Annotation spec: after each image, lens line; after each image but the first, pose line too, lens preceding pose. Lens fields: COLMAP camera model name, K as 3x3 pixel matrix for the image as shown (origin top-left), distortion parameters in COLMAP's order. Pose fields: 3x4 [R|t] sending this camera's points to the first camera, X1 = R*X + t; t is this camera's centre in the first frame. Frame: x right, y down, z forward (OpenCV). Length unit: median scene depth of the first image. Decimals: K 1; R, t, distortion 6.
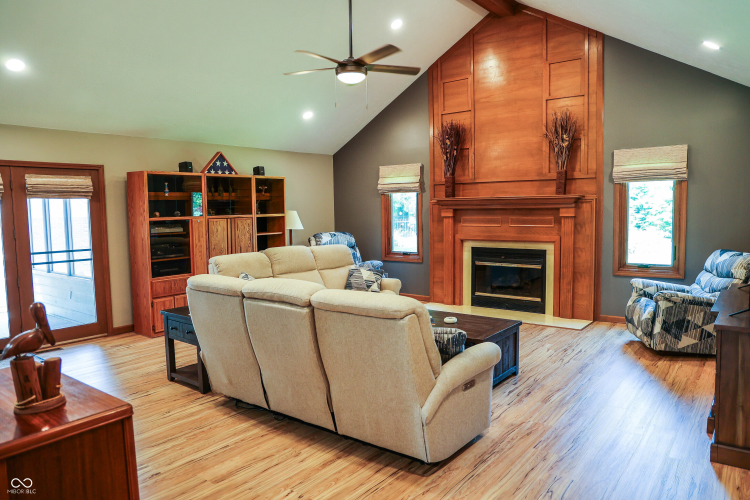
lens RADIAL K [[516.8, 0, 374.7], [0, 516.8, 252.3], [0, 0, 1]] dist [-0.075131, 0.046985]
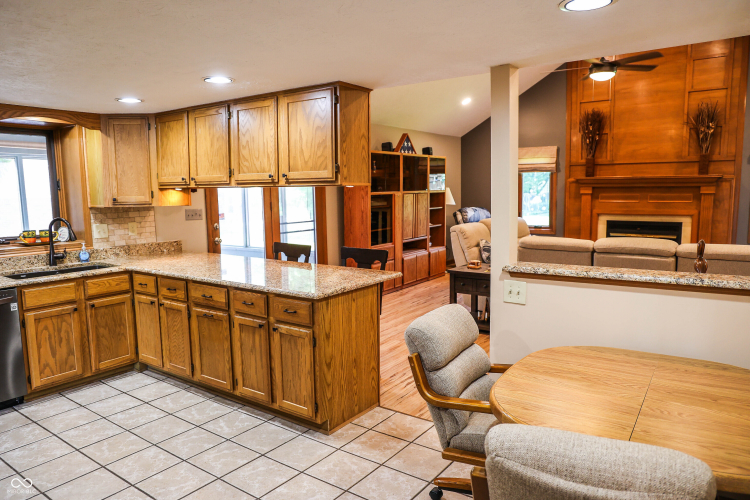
lens RADIAL K [[516.8, 0, 372.3], [0, 516.8, 256.3], [0, 0, 1]] dist [-0.075131, 0.046985]
pose [[0.999177, -0.003939, 0.040366, -0.412097], [0.002122, 0.998987, 0.044960, 0.018843], [-0.040503, -0.044837, 0.998173, -0.119705]]
